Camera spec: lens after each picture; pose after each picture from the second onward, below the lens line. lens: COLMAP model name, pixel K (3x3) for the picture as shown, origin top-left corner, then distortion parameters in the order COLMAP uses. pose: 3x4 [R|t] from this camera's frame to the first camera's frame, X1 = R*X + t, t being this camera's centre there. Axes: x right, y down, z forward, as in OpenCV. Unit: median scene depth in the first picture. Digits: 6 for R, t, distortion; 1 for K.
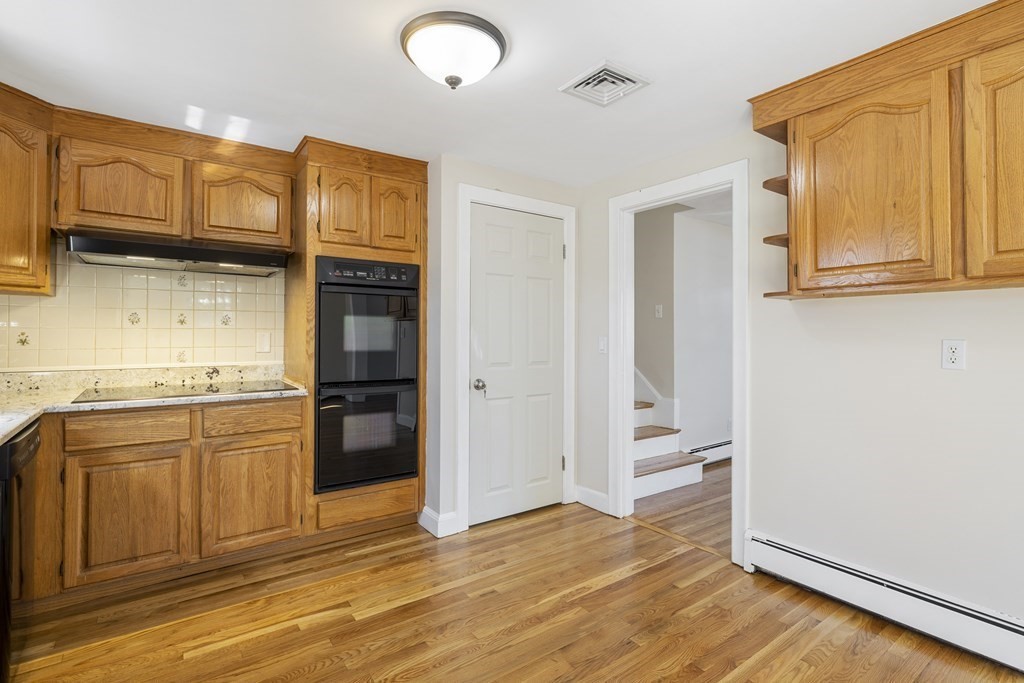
lens RADIAL K [[490.2, 0, 508.2], [0, 490.2, 331.9], [0, 0, 1]] dist [-0.009555, 0.003233]
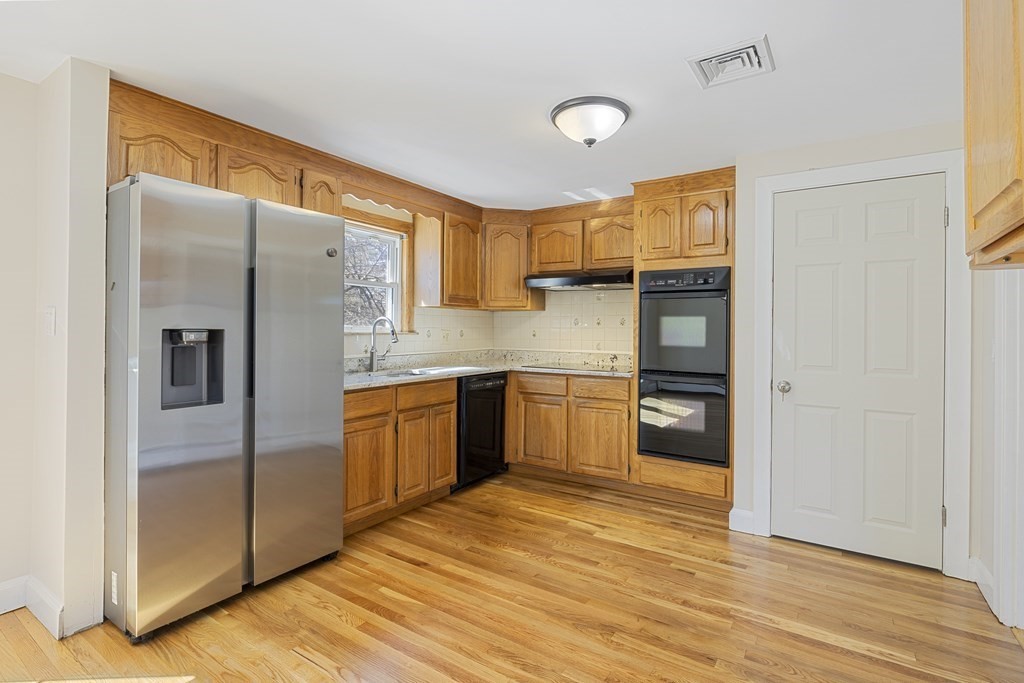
lens RADIAL K [[490.2, 0, 514.6], [0, 490.2, 329.8], [0, 0, 1]] dist [-0.009555, 0.003233]
pose [[0.358276, -0.001537, -0.933614, 0.770433], [-0.002189, 0.999995, -0.002486, 0.003696], [0.933613, 0.002934, 0.358271, 0.238918]]
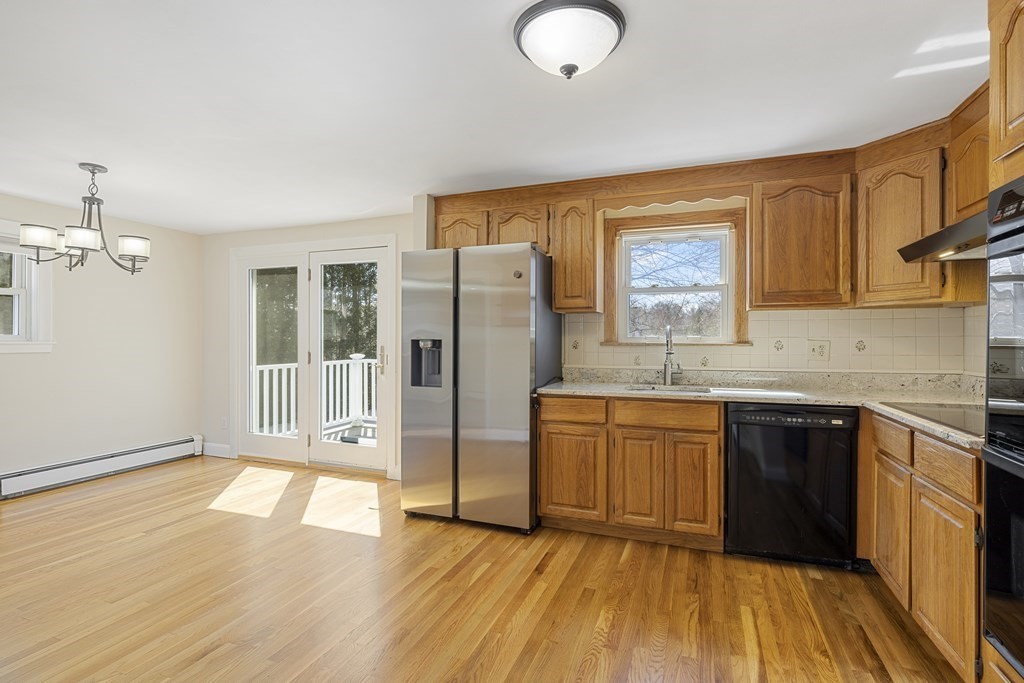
lens RADIAL K [[490.2, 0, 507.8], [0, 490.2, 341.3], [0, 0, 1]] dist [-0.009555, 0.003233]
pose [[-0.837555, -0.003959, -0.546338, 0.364959], [-0.003037, 0.999992, -0.002591, 0.009831], [0.546344, -0.000510, -0.837561, 1.254841]]
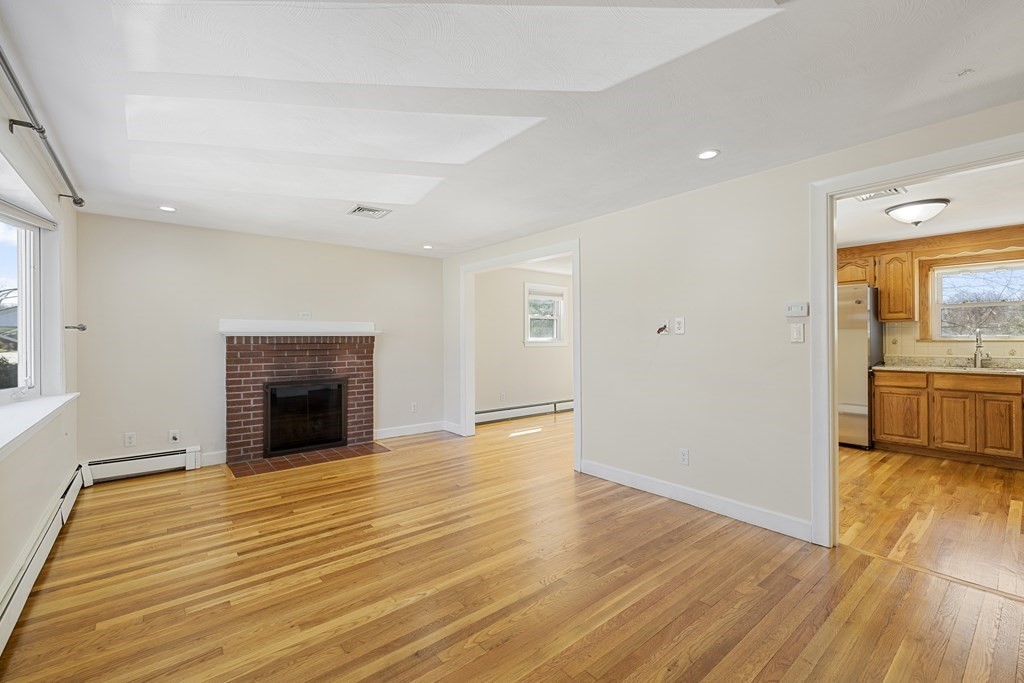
lens RADIAL K [[432.6, 0, 510.5], [0, 432.6, 337.2], [0, 0, 1]] dist [-0.001104, 0.001377]
pose [[-0.997427, -0.000767, -0.071686, 1.345165], [-0.000108, 0.999958, -0.009193, 0.014289], [0.071690, -0.009161, -0.997385, 2.039201]]
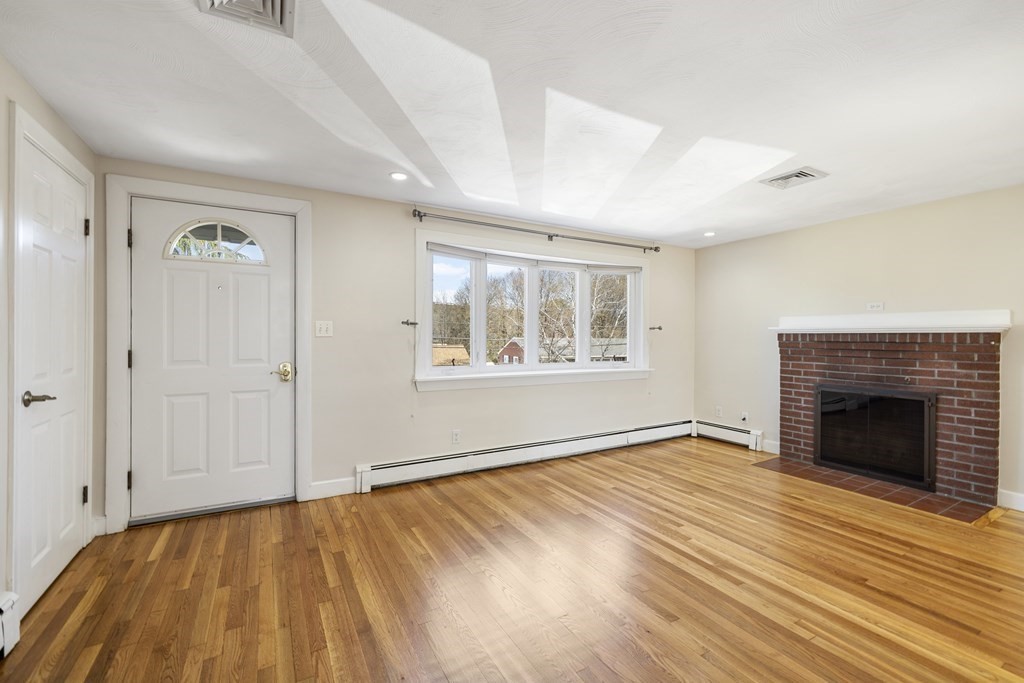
lens RADIAL K [[432.6, 0, 504.3], [0, 432.6, 335.8], [0, 0, 1]] dist [-0.001104, 0.001377]
pose [[0.102645, -0.002964, 0.994714, 0.475311], [-0.012505, 0.999913, 0.004270, 0.012013], [-0.994639, -0.012877, 0.102599, 1.214242]]
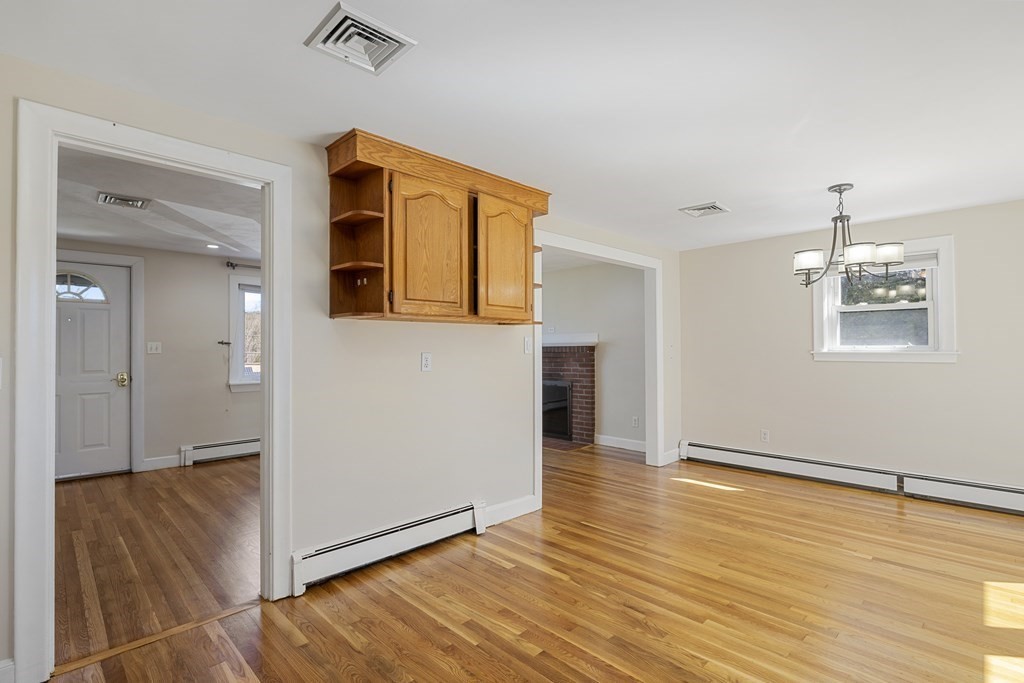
lens RADIAL K [[490.2, 0, 512.3], [0, 490.2, 341.2], [0, 0, 1]] dist [-0.009555, 0.003233]
pose [[-0.163062, 0.013020, 0.986530, -0.539763], [-0.001146, 0.999910, -0.013386, 0.000198], [-0.986615, -0.003313, -0.163032, 0.744715]]
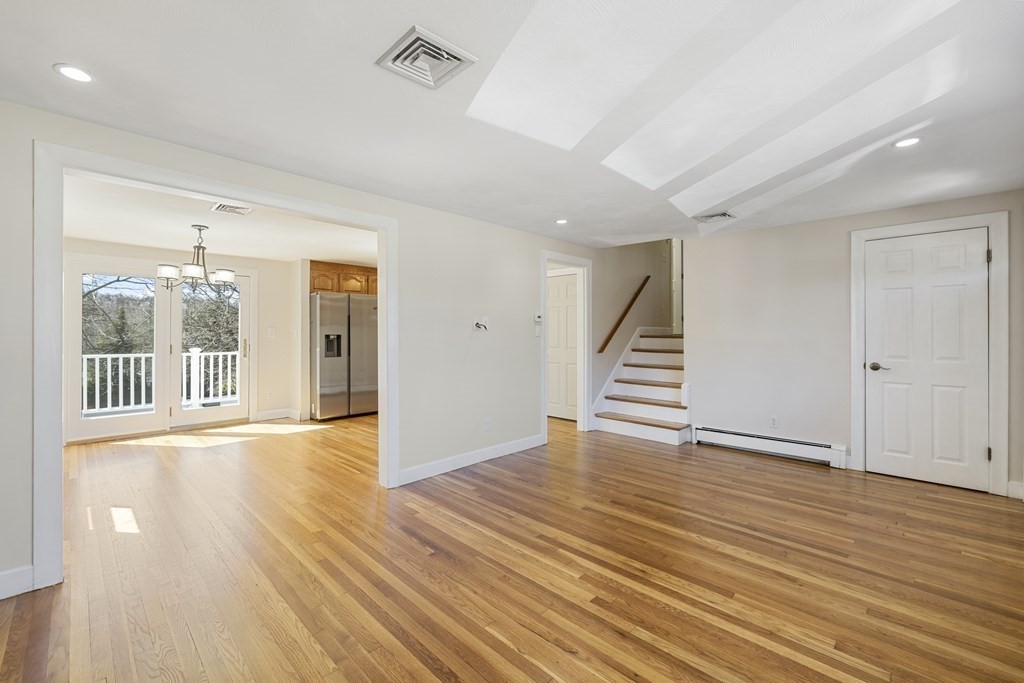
lens RADIAL K [[432.6, 0, 498.7], [0, 432.6, 332.0], [0, 0, 1]] dist [-0.001104, 0.001377]
pose [[0.158594, -0.008172, -0.987310, 2.396804], [0.008653, 0.999939, -0.006887, 0.011296], [0.987306, -0.007451, 0.158655, 0.571511]]
